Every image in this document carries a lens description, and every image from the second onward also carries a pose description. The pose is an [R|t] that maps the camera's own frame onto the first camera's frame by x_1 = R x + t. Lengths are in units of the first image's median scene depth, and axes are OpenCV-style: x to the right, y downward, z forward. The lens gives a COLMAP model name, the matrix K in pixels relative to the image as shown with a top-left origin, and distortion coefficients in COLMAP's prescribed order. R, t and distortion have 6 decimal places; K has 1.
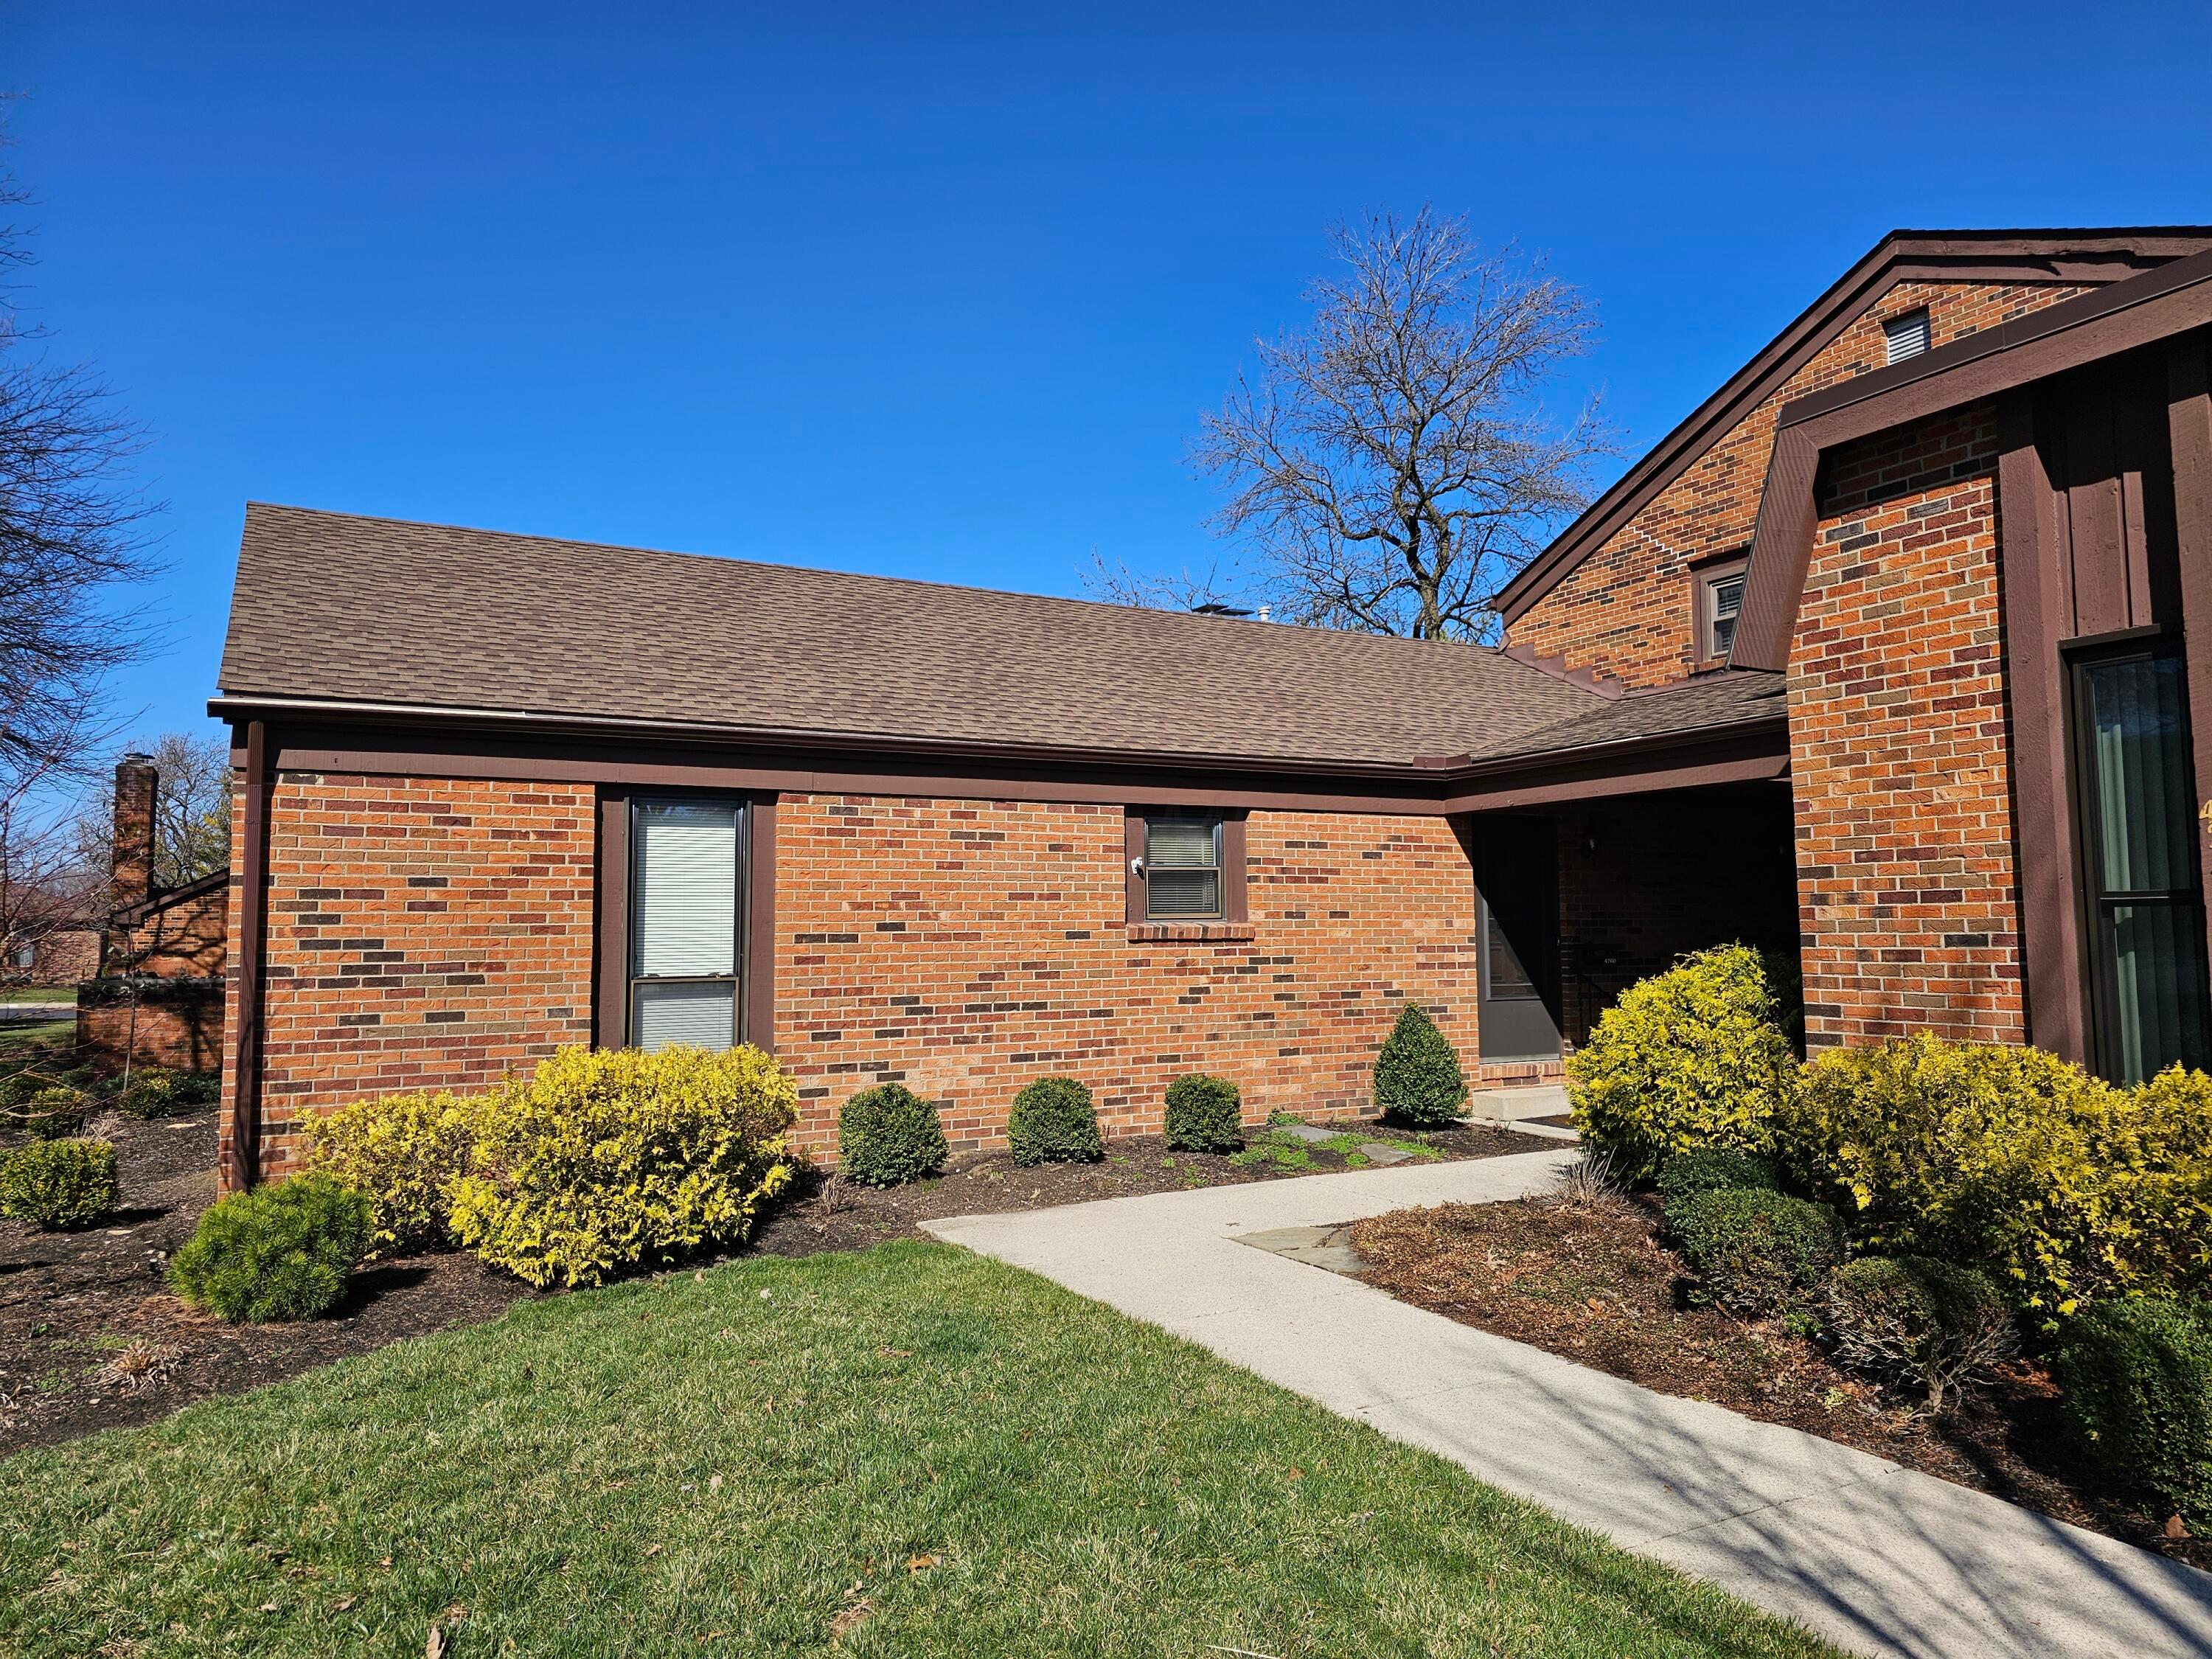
lens RADIAL K [[1474.7, 0, 1106.8], [0, 1474.7, 827.6], [0, 0, 1]] dist [0.022800, -0.000948]
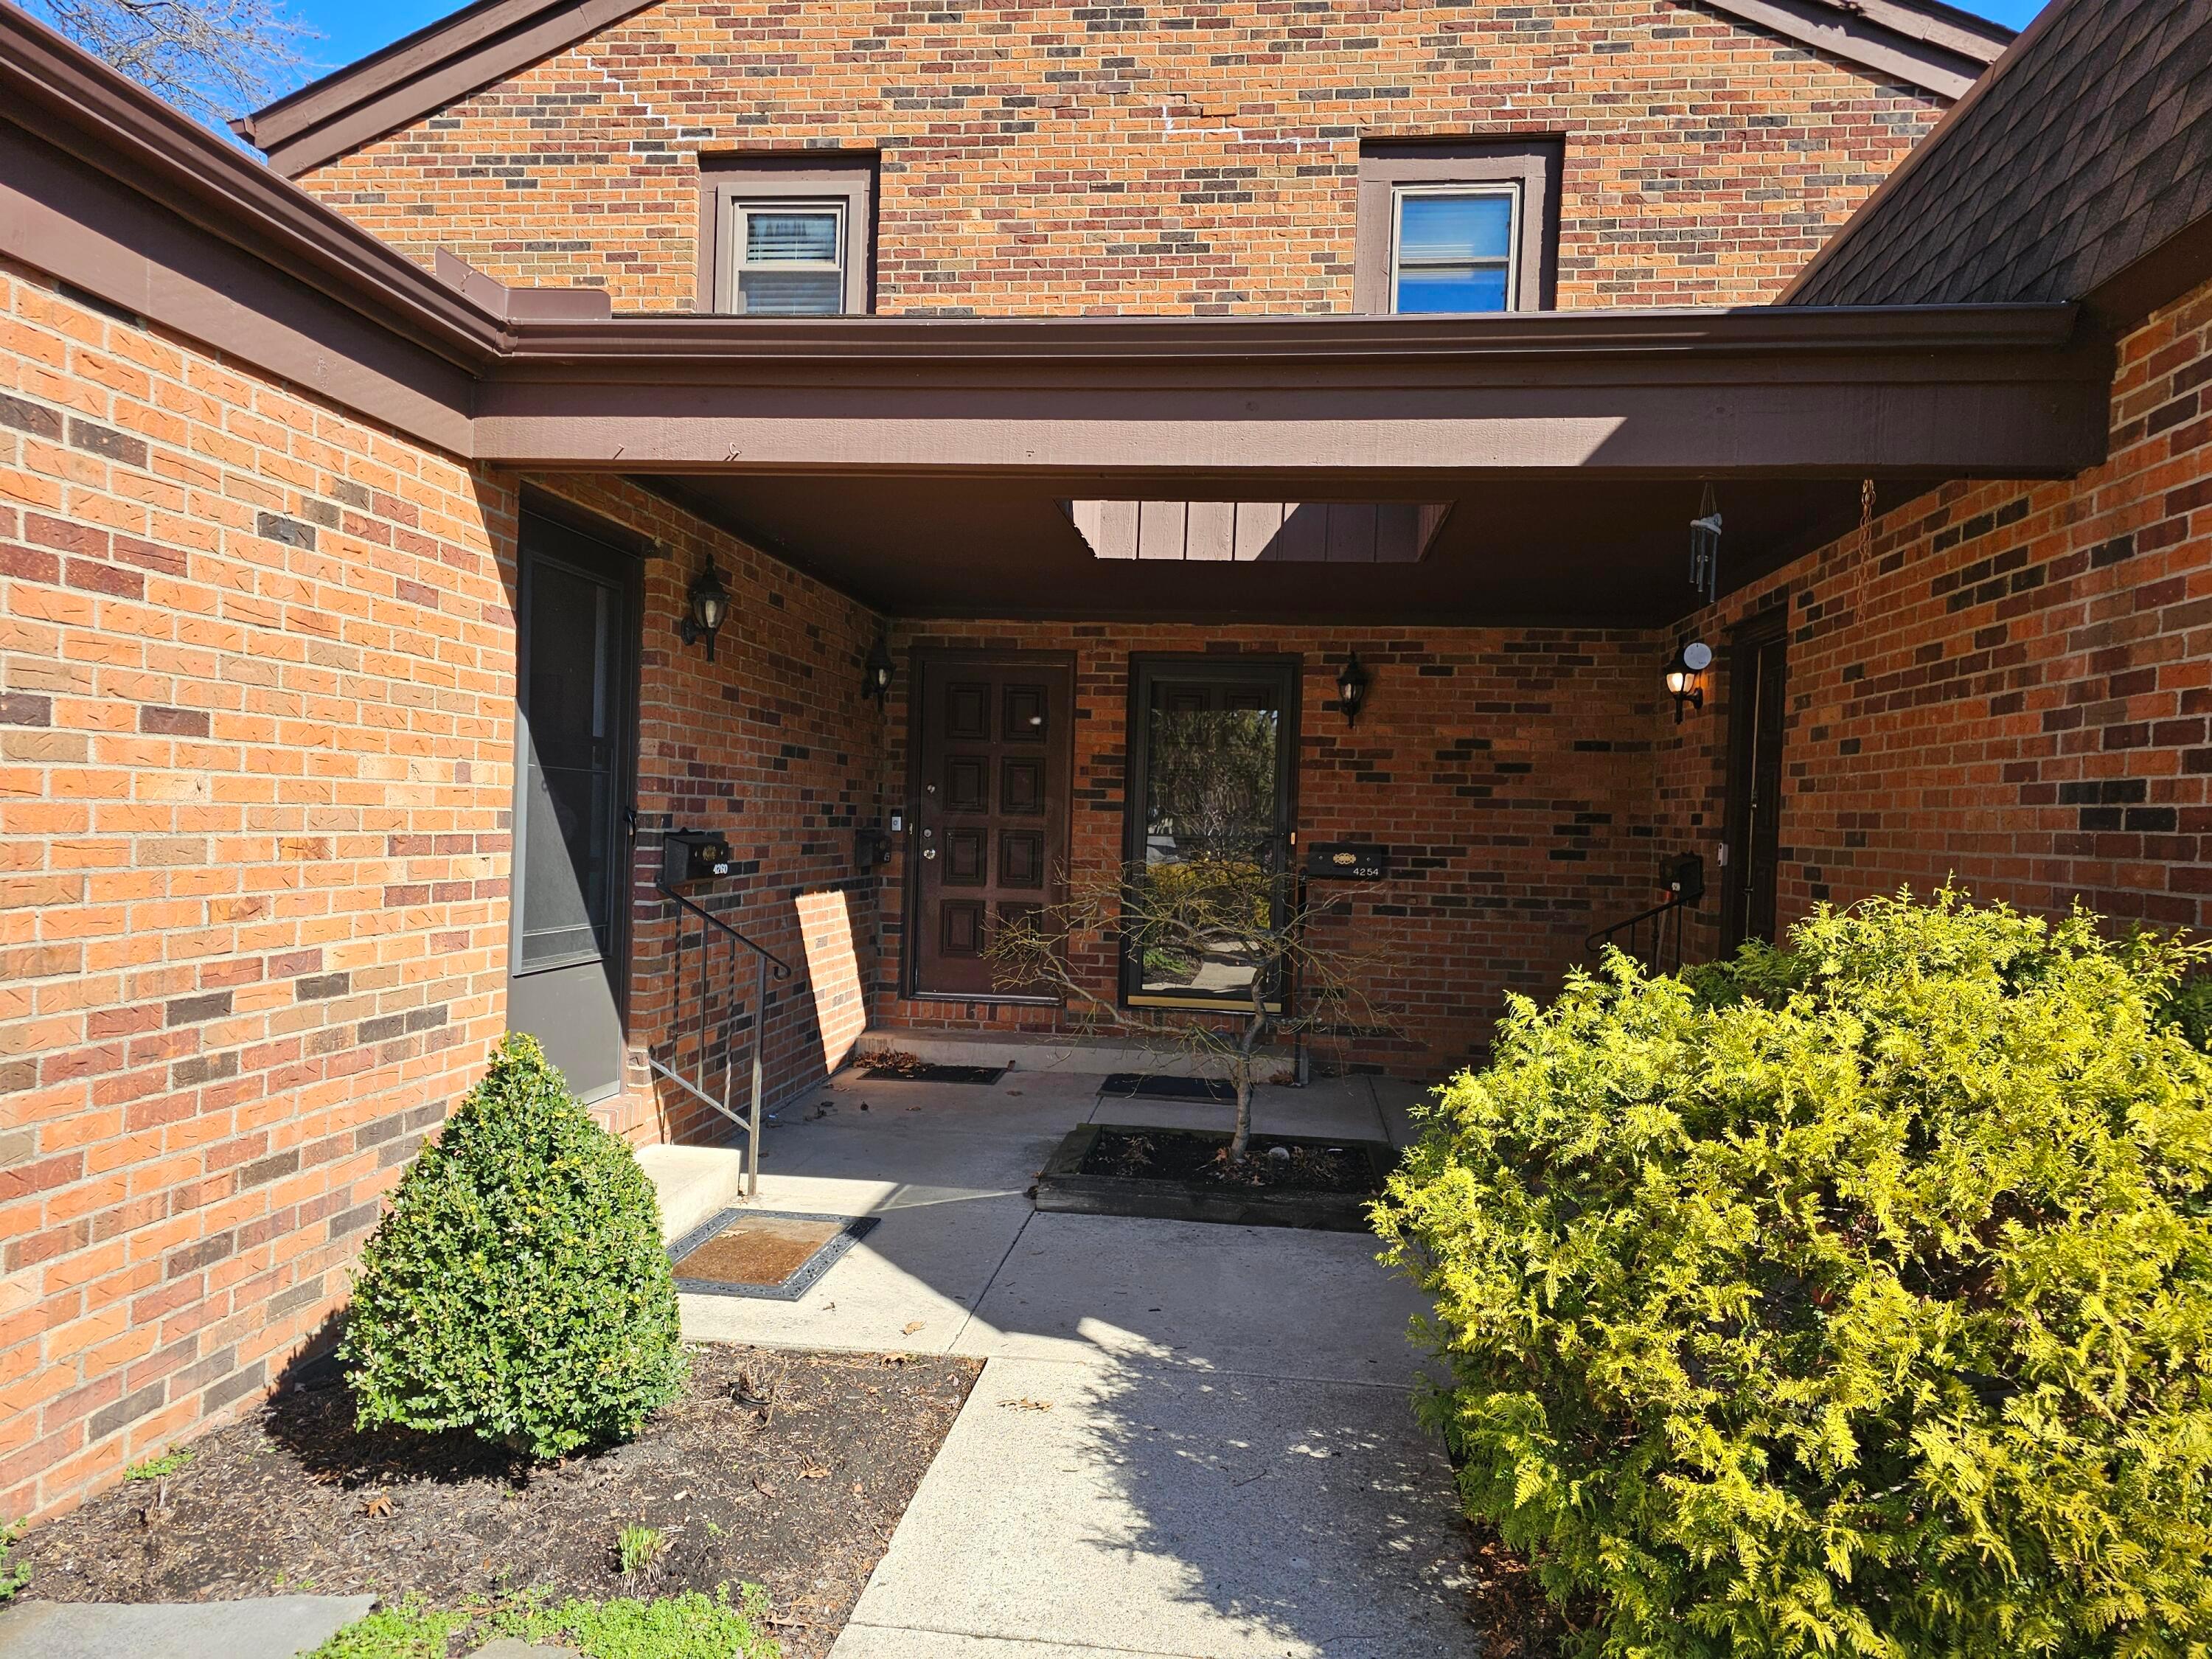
lens RADIAL K [[1474.7, 0, 1105.7], [0, 1474.7, 842.0], [0, 0, 1]] dist [0.022800, -0.000948]
pose [[0.575809, 0.015129, 0.817444, 0.030939], [-0.101681, 0.993391, 0.053239, 0.047457], [-0.811237, -0.113774, 0.573542, 0.678132]]
